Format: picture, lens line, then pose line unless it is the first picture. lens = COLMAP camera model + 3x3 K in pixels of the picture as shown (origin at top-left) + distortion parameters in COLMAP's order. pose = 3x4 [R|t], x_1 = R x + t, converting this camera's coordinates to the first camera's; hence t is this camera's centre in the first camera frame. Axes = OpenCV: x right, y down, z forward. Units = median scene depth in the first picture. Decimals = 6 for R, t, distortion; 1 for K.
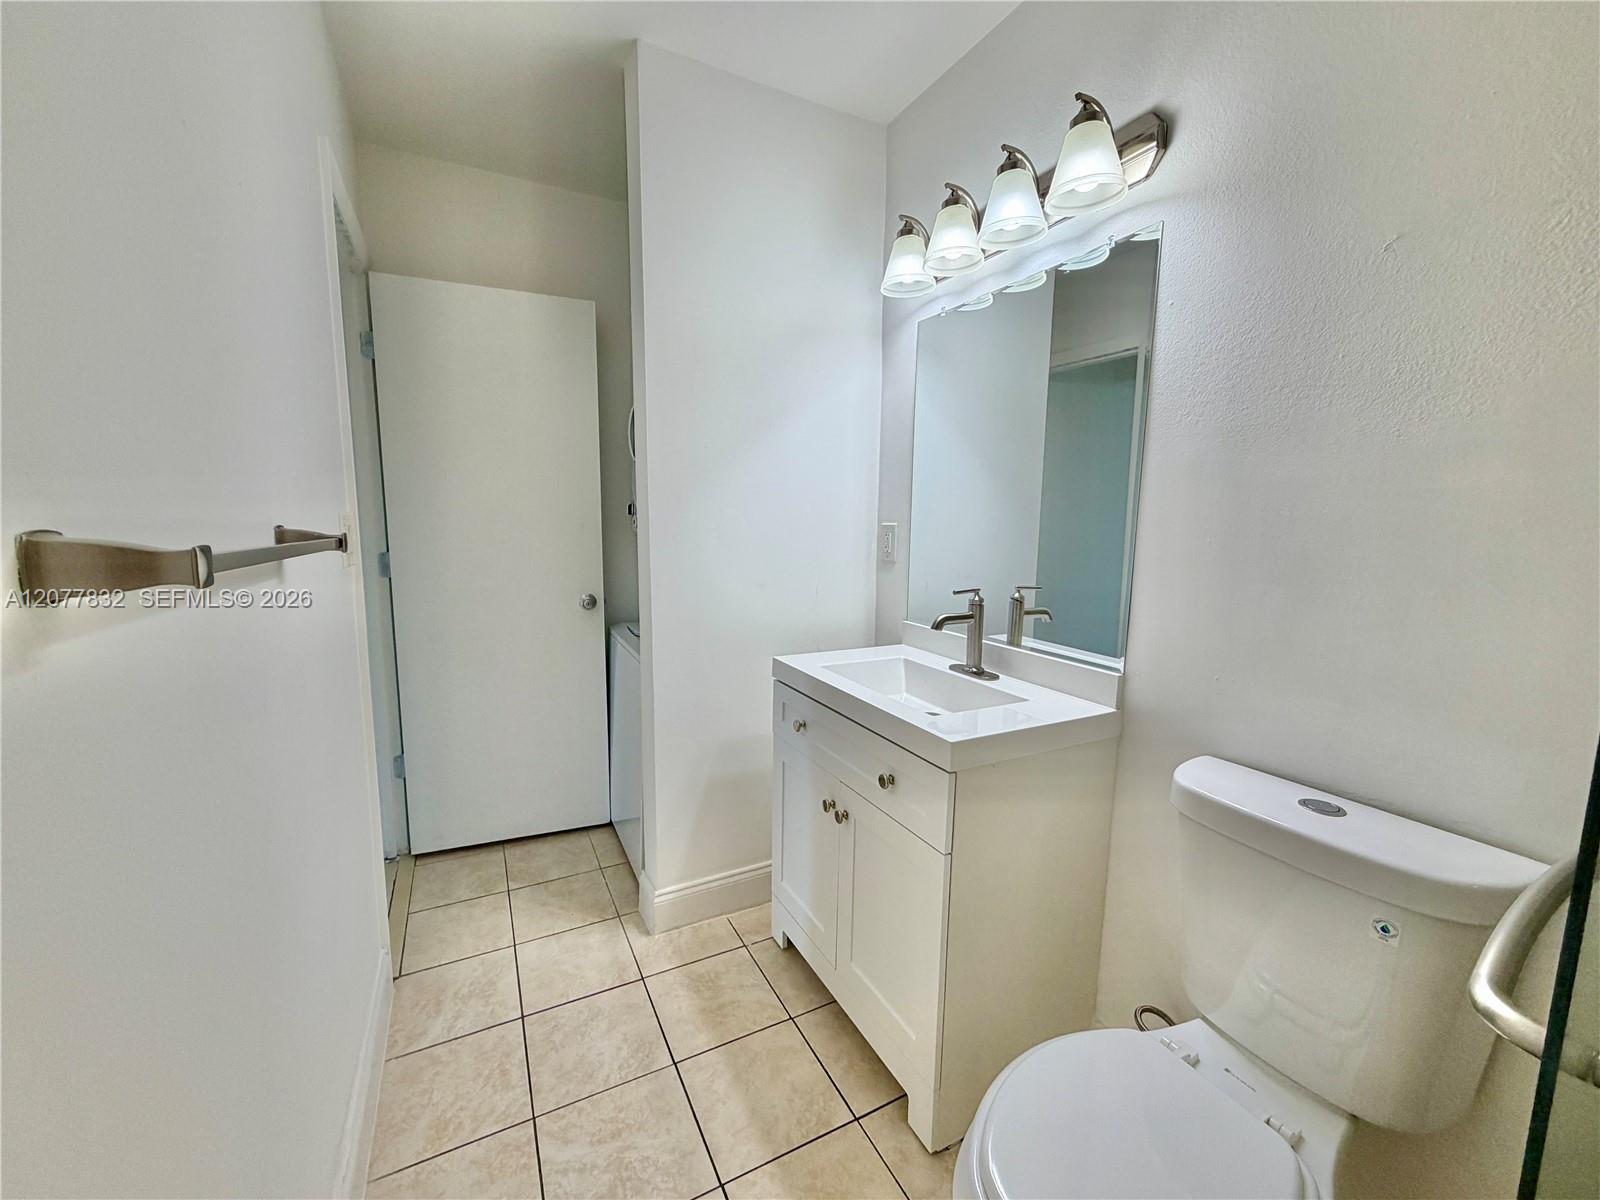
lens RADIAL K [[637.7, 0, 795.7], [0, 637.7, 602.4], [0, 0, 1]] dist [-0.000589, -0.000083]
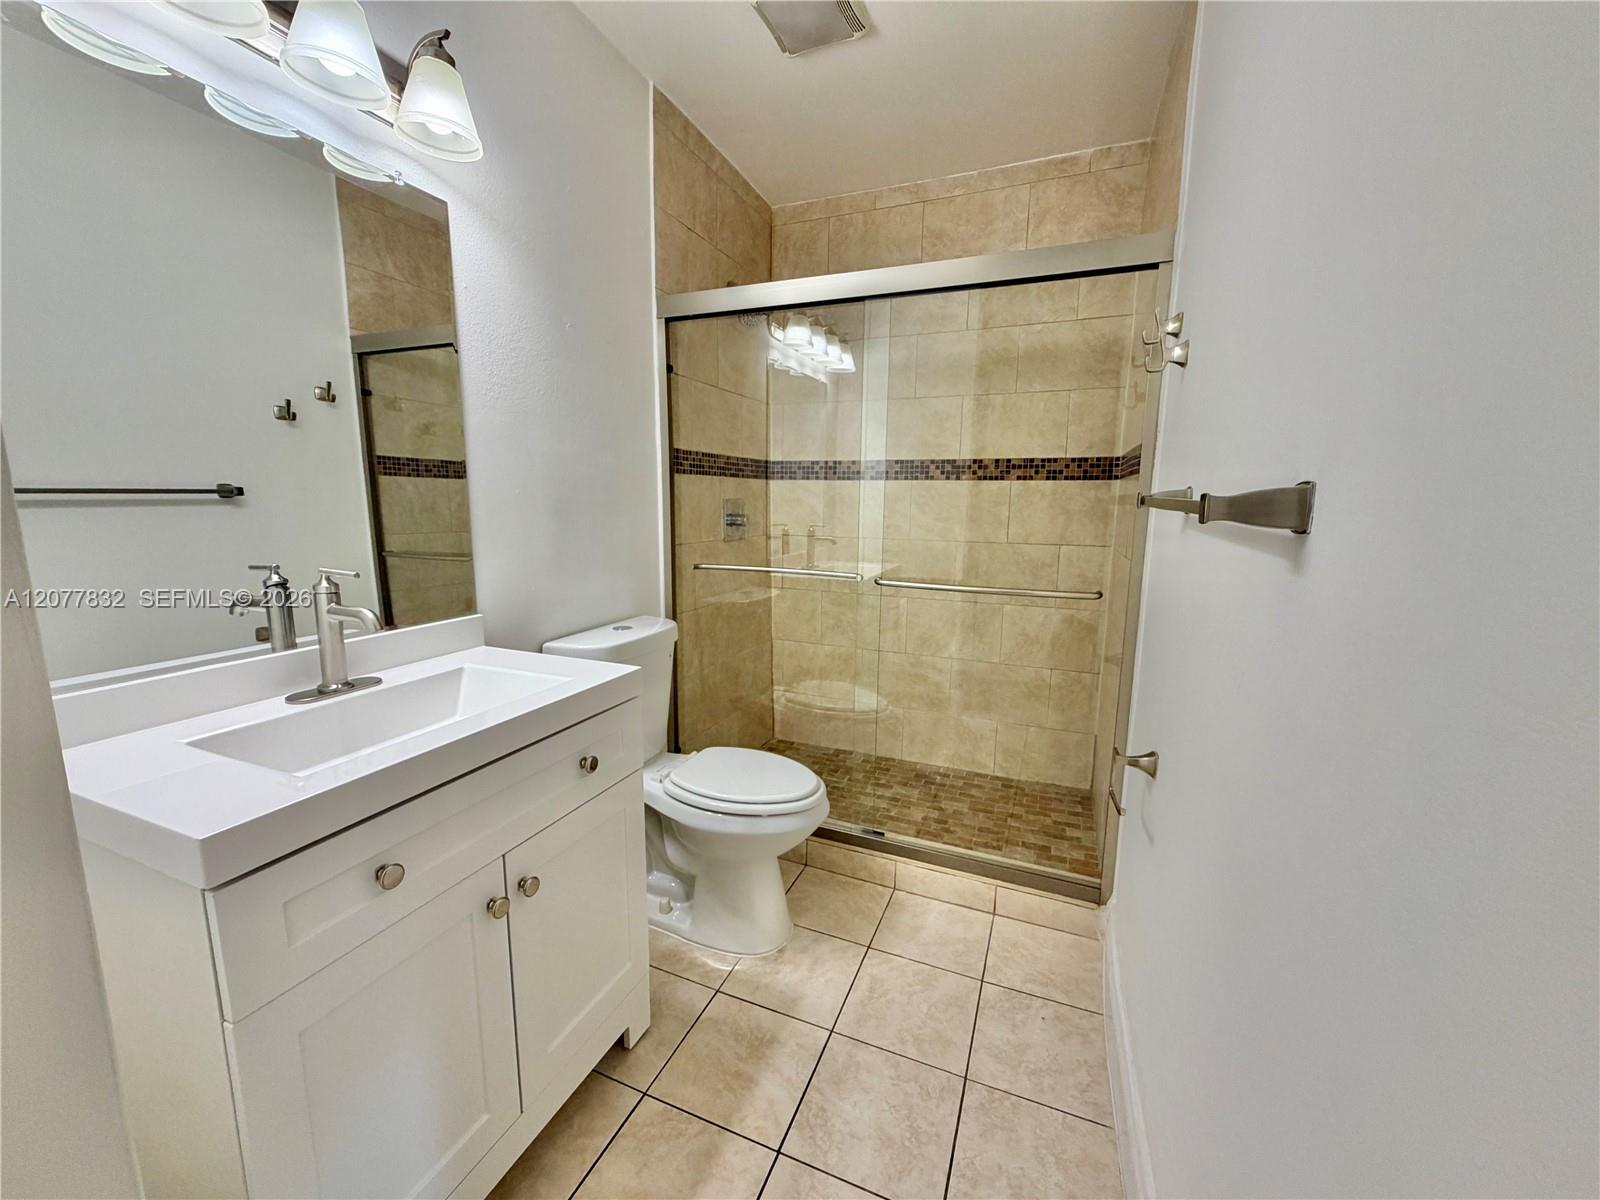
lens RADIAL K [[637.7, 0, 795.7], [0, 637.7, 602.4], [0, 0, 1]] dist [-0.000589, -0.000083]
pose [[-0.640998, -0.147557, 0.753225, -0.640949], [0.068910, 0.966320, 0.247945, -0.144562], [-0.764443, 0.210837, -0.609241, 1.181758]]
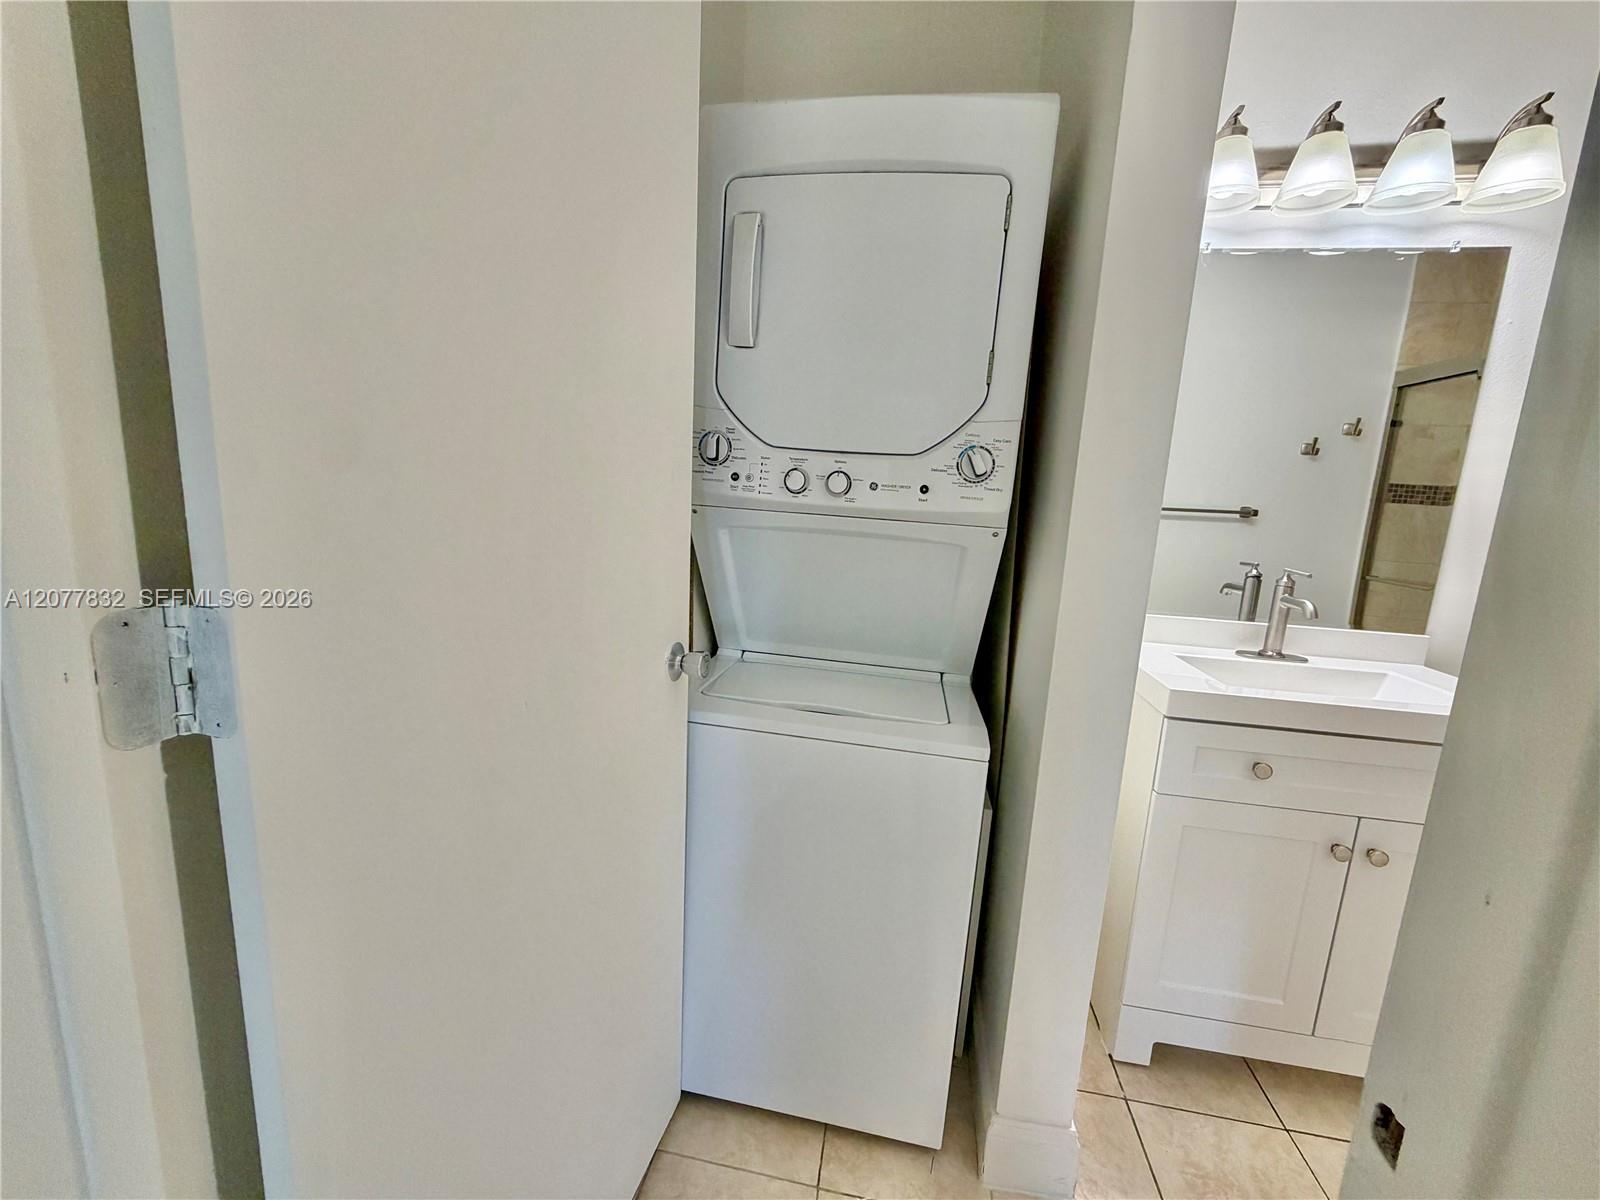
lens RADIAL K [[637.7, 0, 795.7], [0, 637.7, 602.4], [0, 0, 1]] dist [-0.000589, -0.000083]
pose [[0.600570, -0.124084, 0.789886, -1.040959], [0.054010, 0.991924, 0.114758, -0.143482], [-0.797746, -0.026259, 0.602421, 1.152329]]
